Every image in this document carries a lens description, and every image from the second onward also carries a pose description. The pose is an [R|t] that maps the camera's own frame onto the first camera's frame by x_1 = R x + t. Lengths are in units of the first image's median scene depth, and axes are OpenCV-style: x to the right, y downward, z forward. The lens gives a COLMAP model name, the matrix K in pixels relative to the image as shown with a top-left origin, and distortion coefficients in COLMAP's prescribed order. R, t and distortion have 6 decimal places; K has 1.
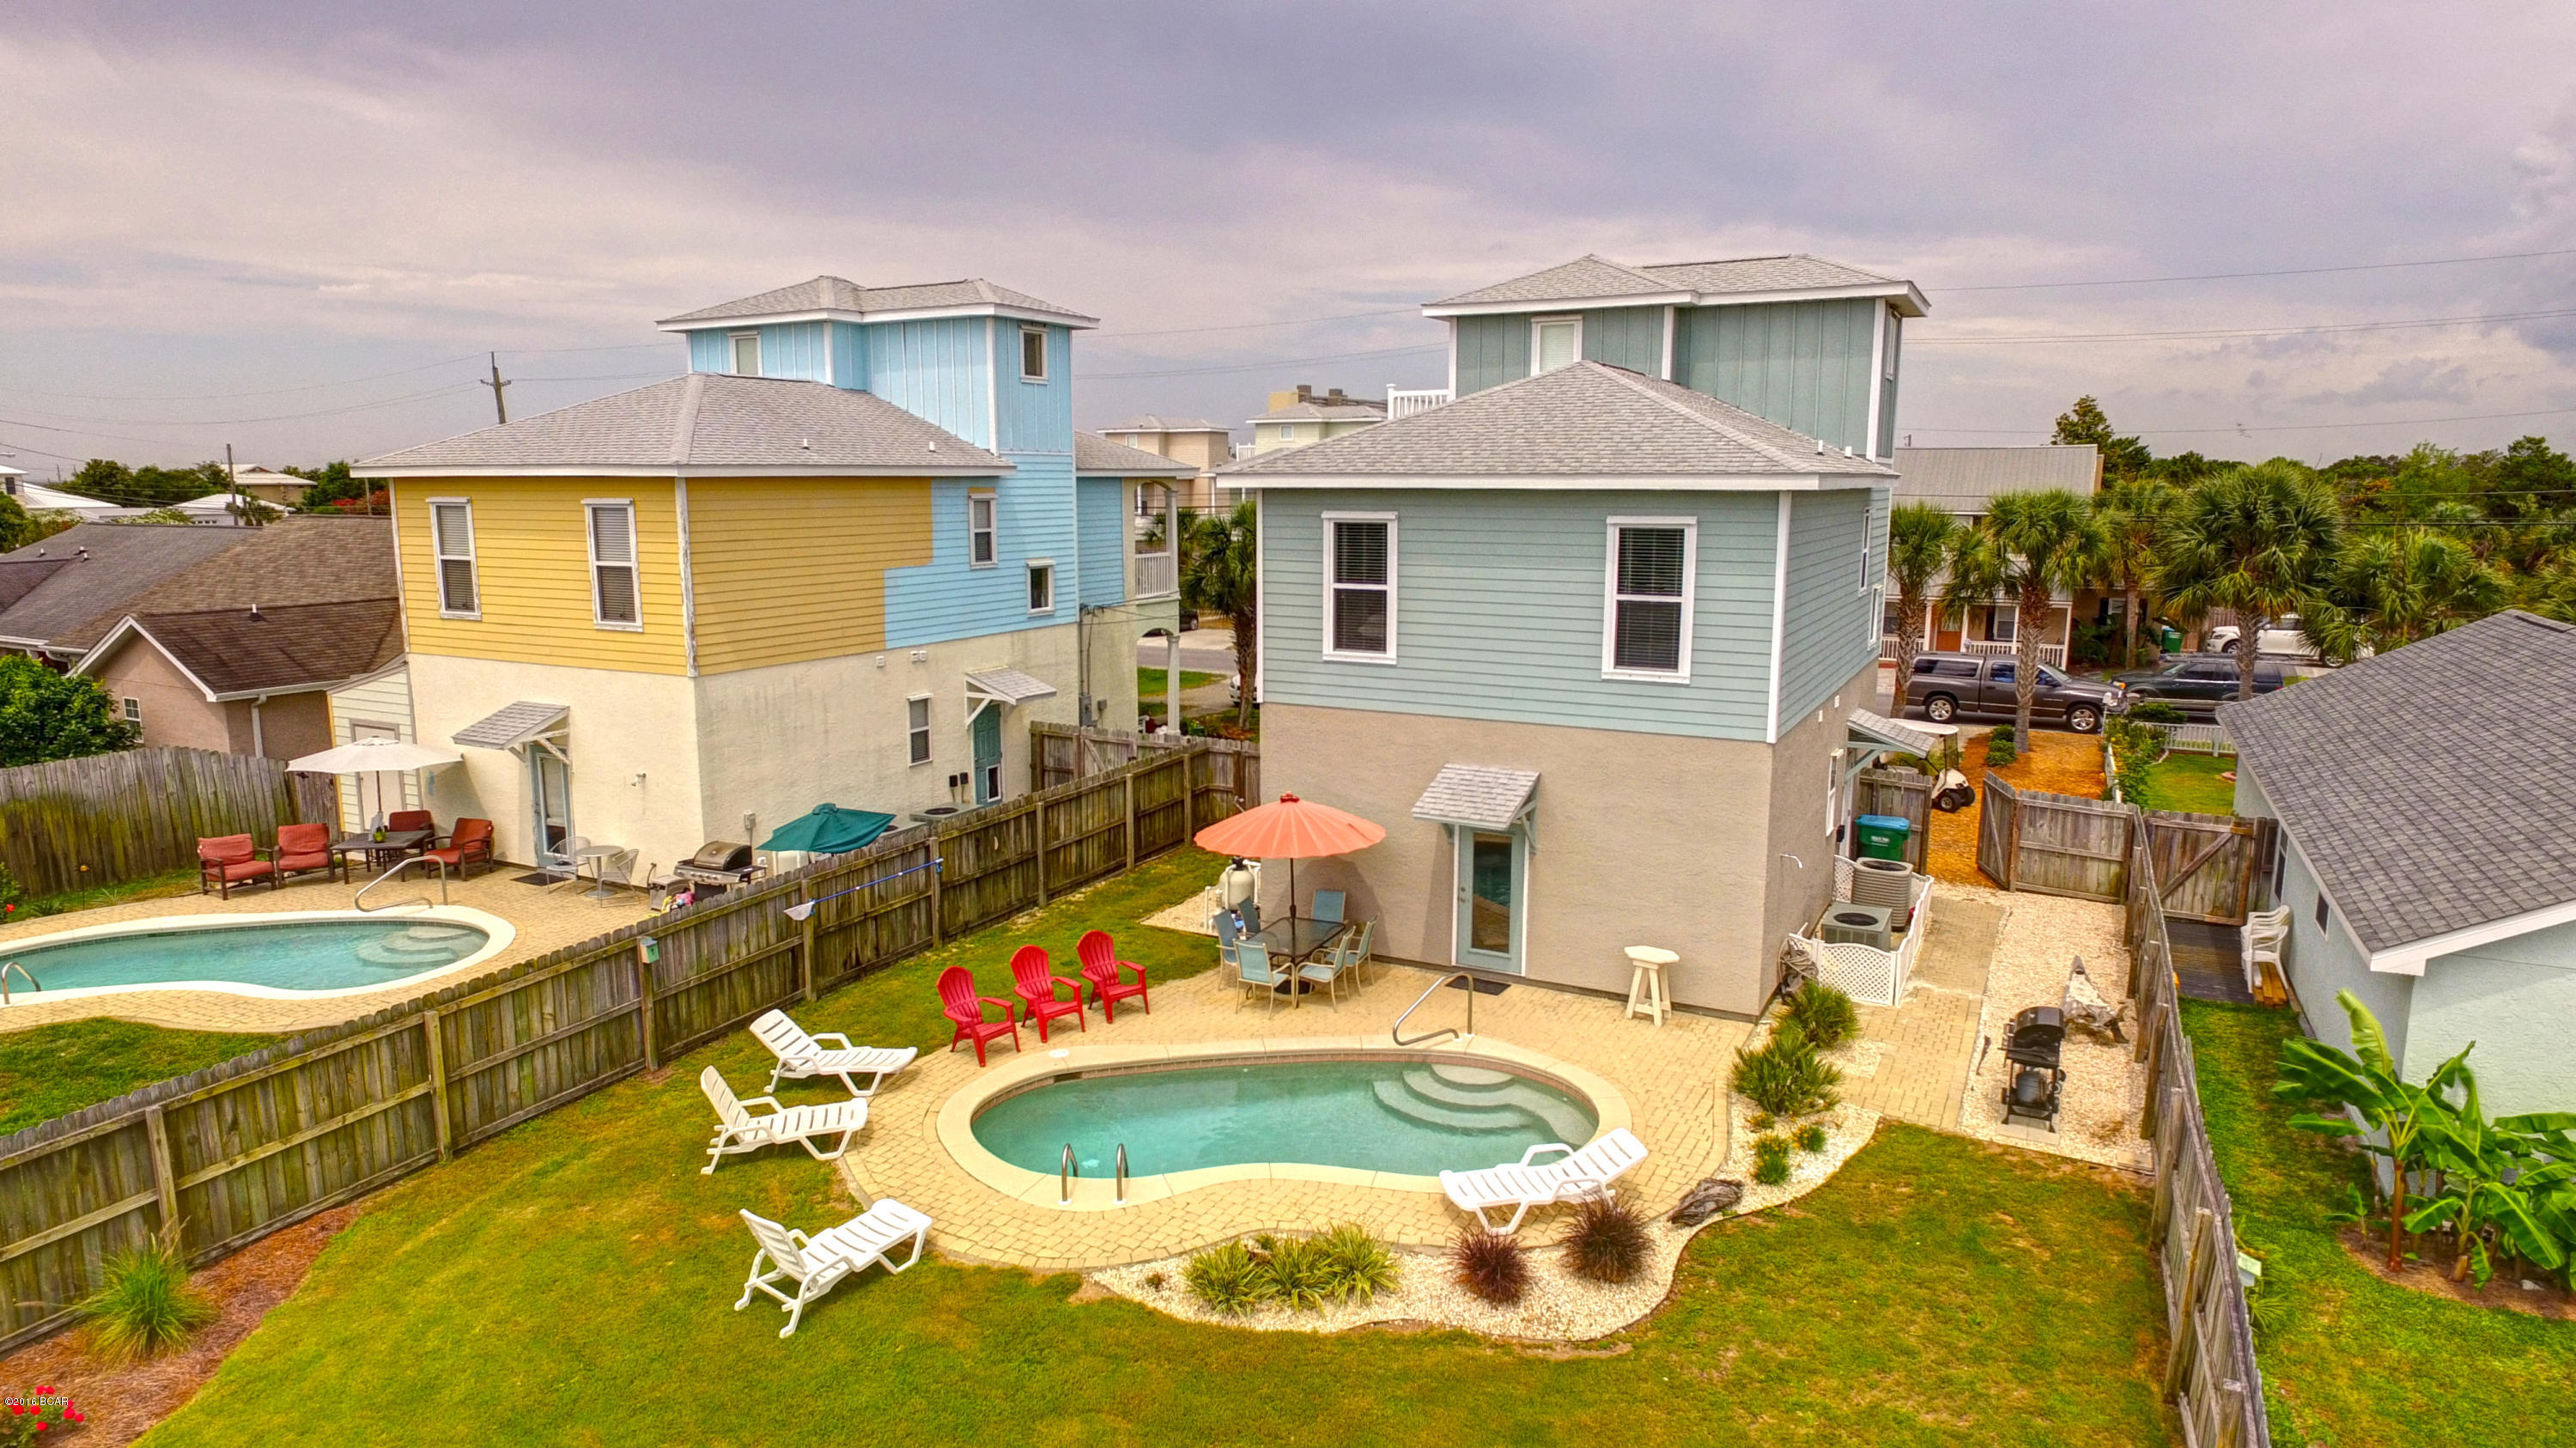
lens RADIAL K [[1504.4, 0, 1299.4], [0, 1504.4, 729.2], [0, 0, 1]] dist [-0.017307, 0.011976]
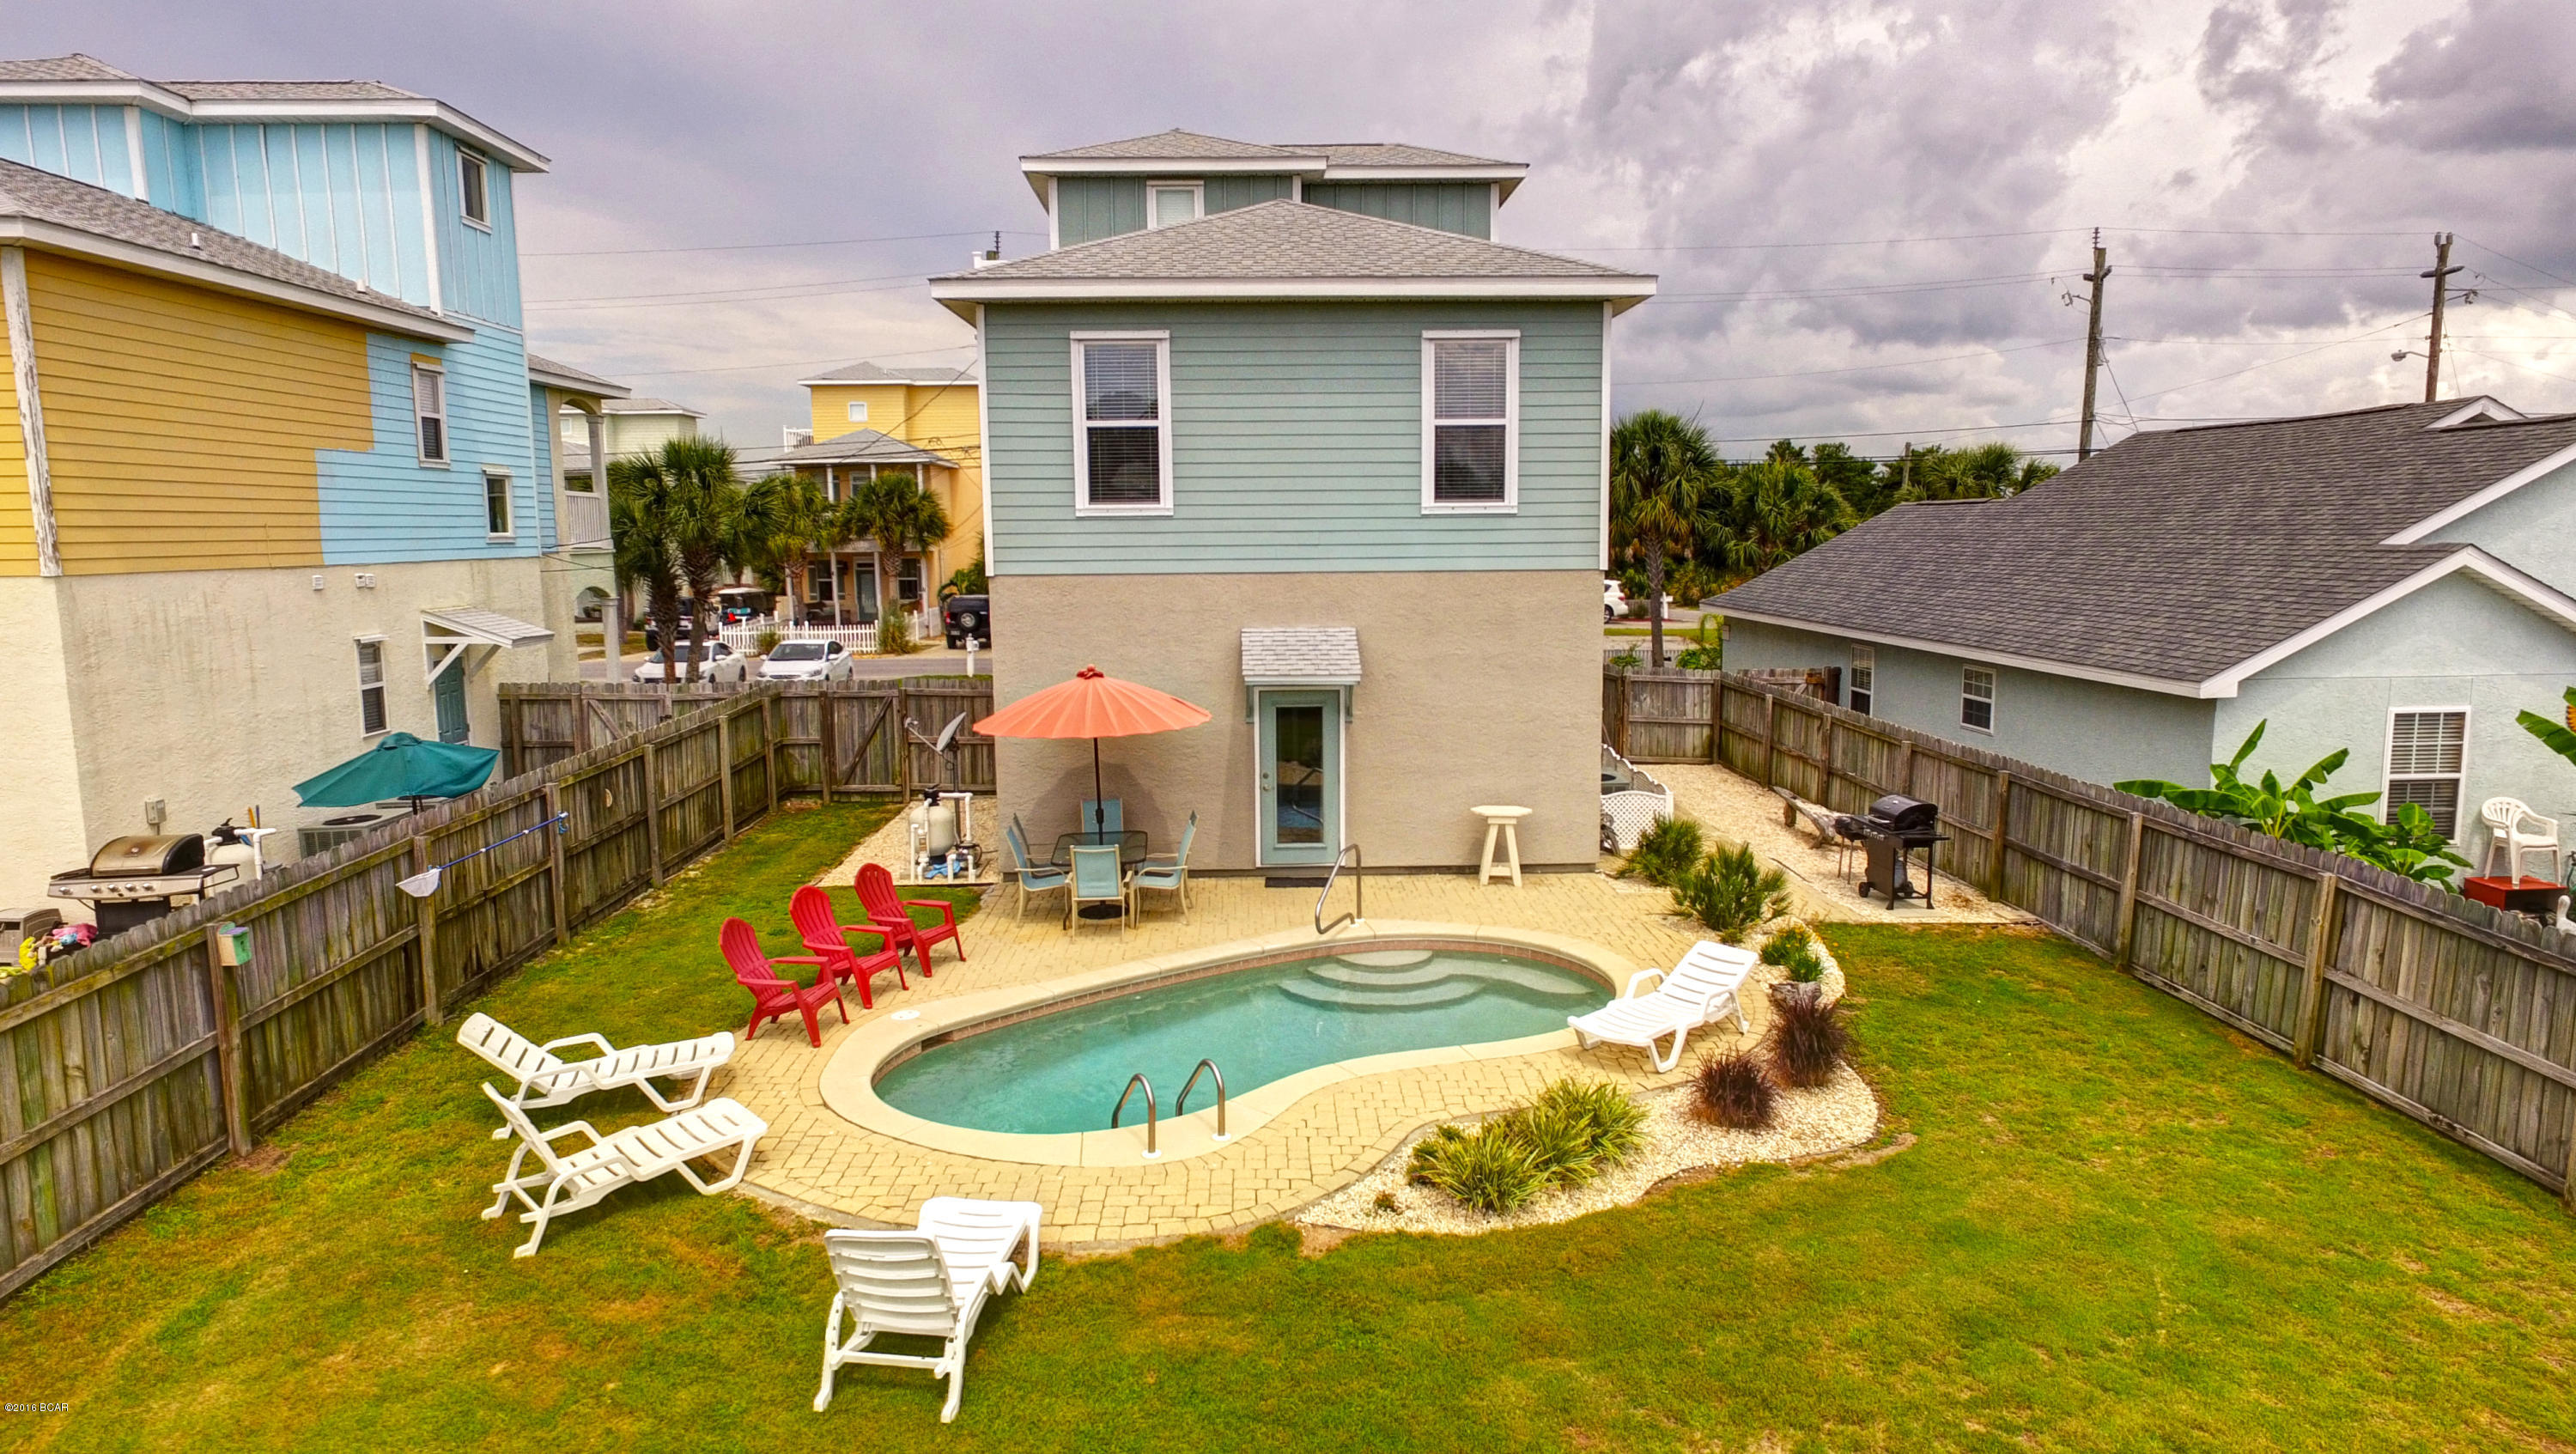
lens RADIAL K [[1504.4, 0, 1299.4], [0, 1504.4, 732.2], [0, 0, 1]] dist [-0.017307, 0.011976]
pose [[0.867014, -0.076980, 0.492301, -0.316887], [0.093649, 0.995562, -0.009256, 0.098042], [-0.489404, 0.054128, 0.870376, 0.256435]]
